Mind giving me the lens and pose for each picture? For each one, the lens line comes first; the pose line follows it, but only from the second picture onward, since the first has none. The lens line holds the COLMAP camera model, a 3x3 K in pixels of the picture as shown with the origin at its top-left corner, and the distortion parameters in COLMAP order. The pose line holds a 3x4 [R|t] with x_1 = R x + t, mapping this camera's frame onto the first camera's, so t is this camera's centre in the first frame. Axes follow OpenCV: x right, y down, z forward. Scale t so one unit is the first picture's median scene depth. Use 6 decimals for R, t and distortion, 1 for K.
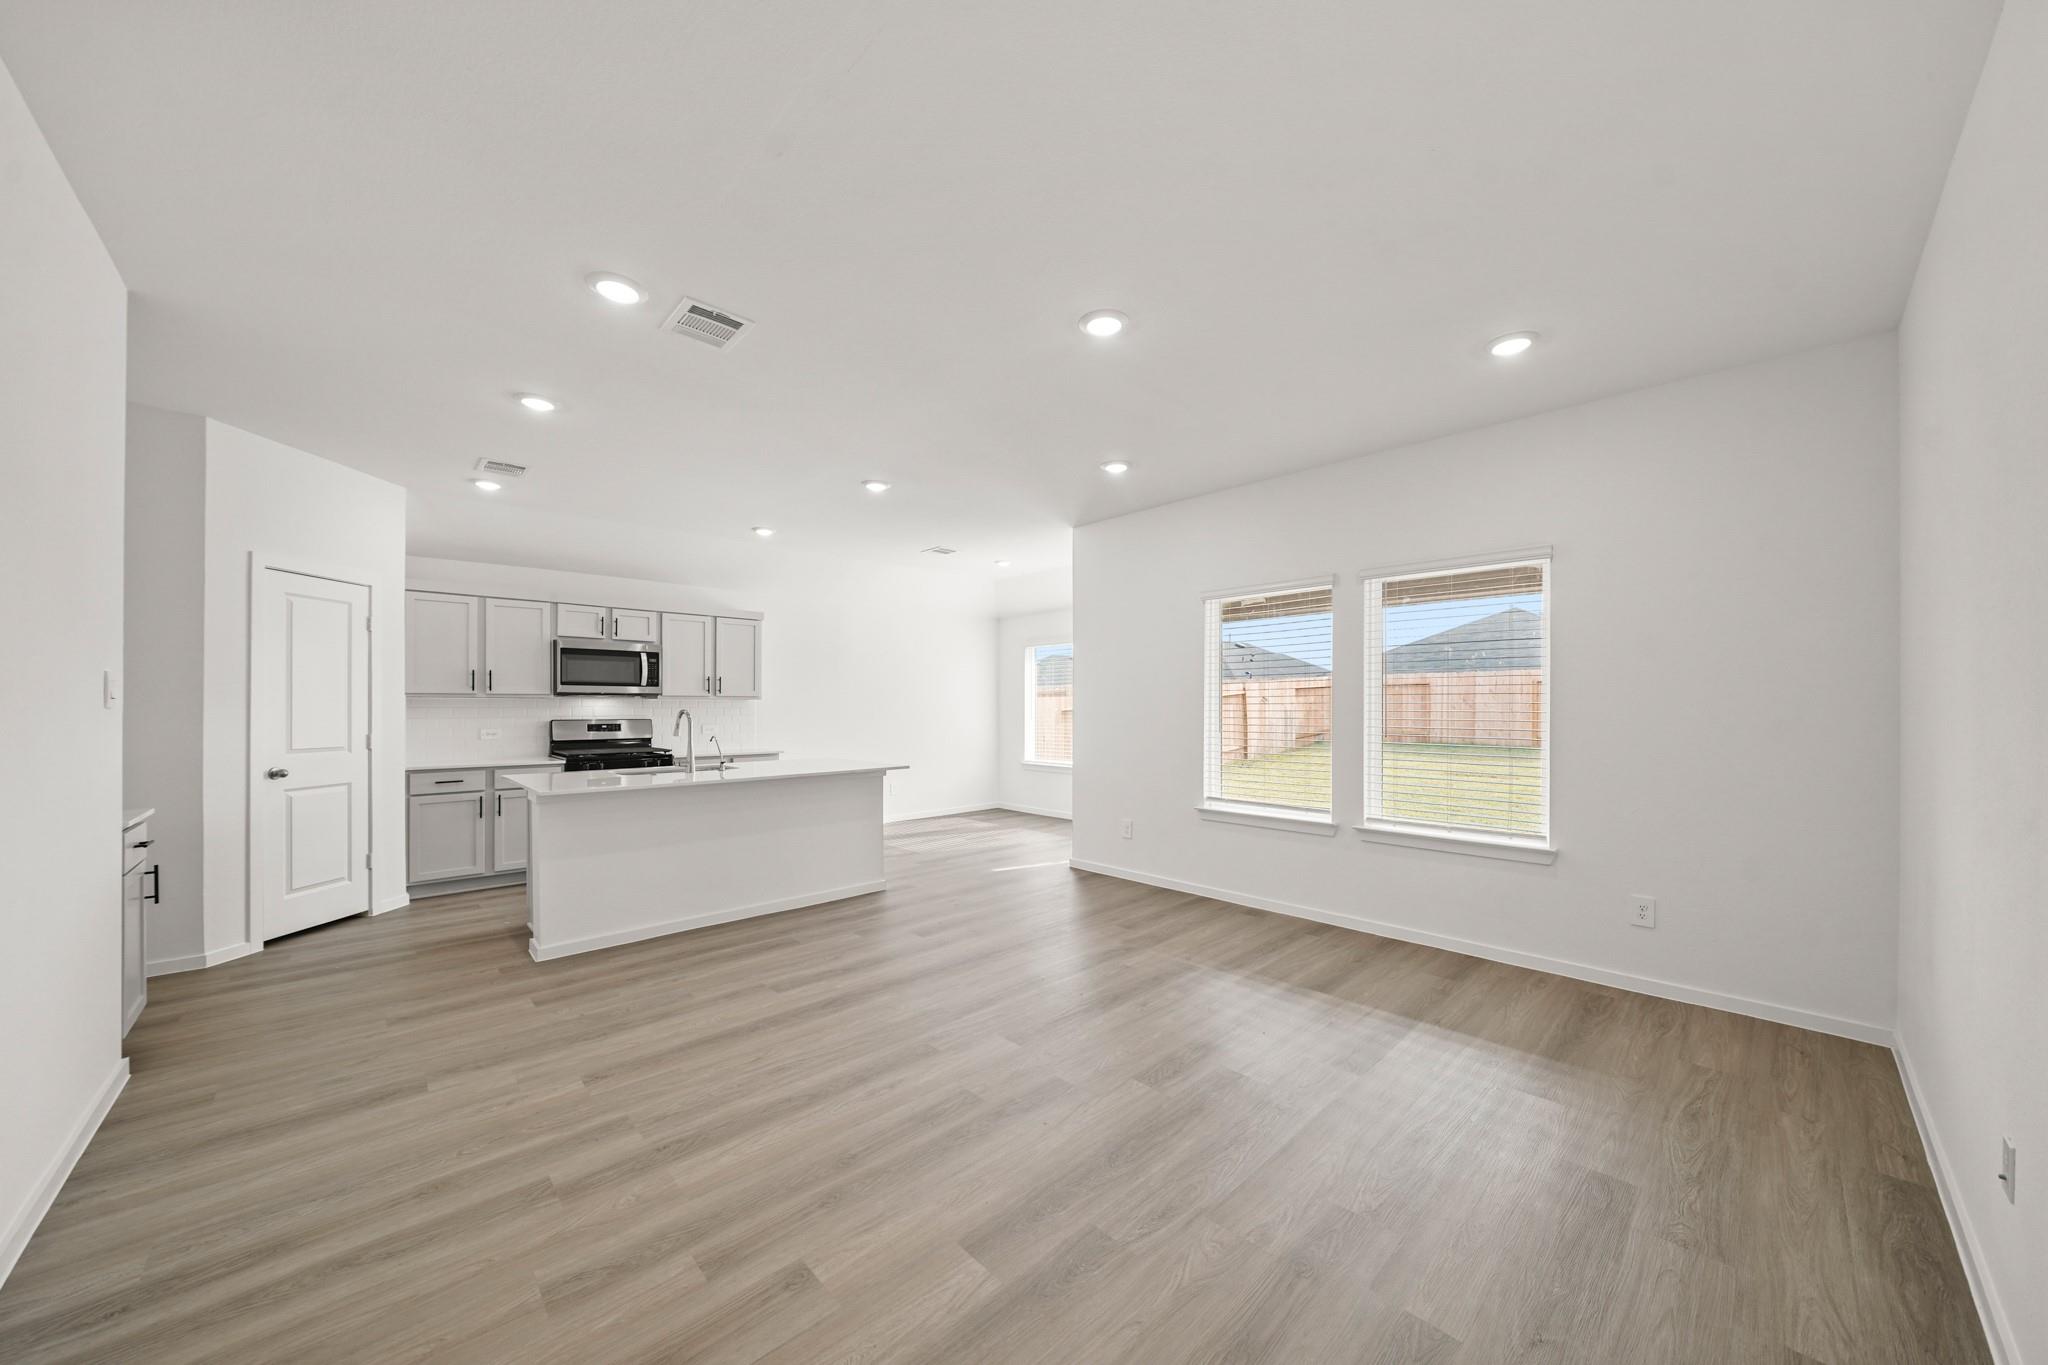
lens RADIAL K [[719.7, 0, 1039.3], [0, 719.7, 699.8], [0, 0, 1]] dist [0.000672, -0.000055]
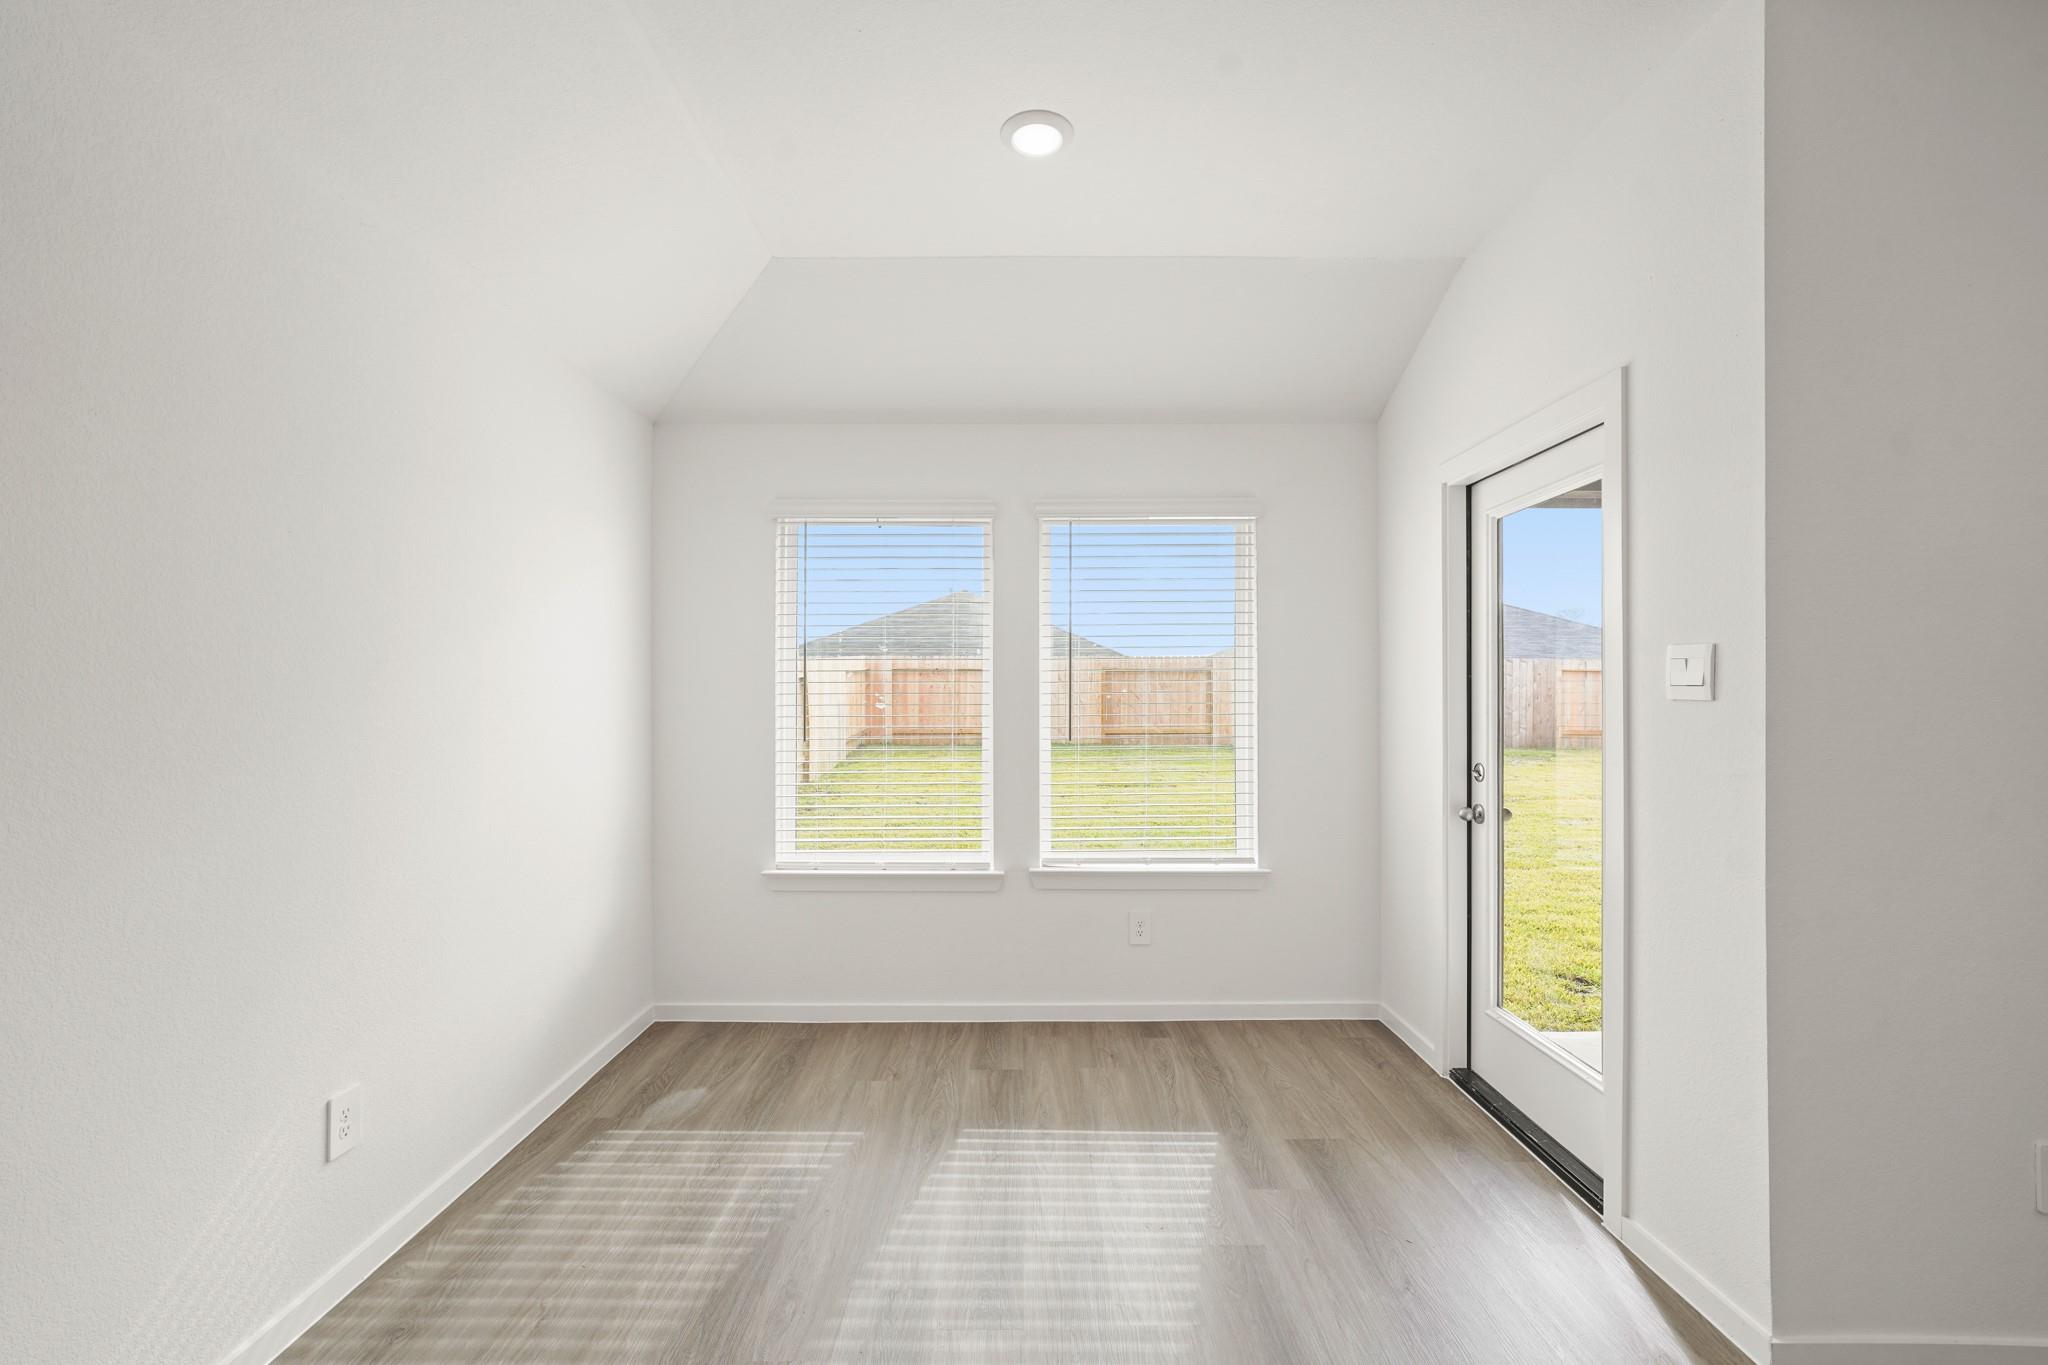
lens RADIAL K [[1060.2, 0, 1029.5], [0, 1060.2, 691.9], [0, 0, 1]] dist [-0.006081, -0.000252]
pose [[0.689890, 0.003102, 0.723907, -0.299722], [-0.007039, 0.999972, 0.002424, 0.000045], [-0.723880, -0.006768, 0.689893, 0.294042]]
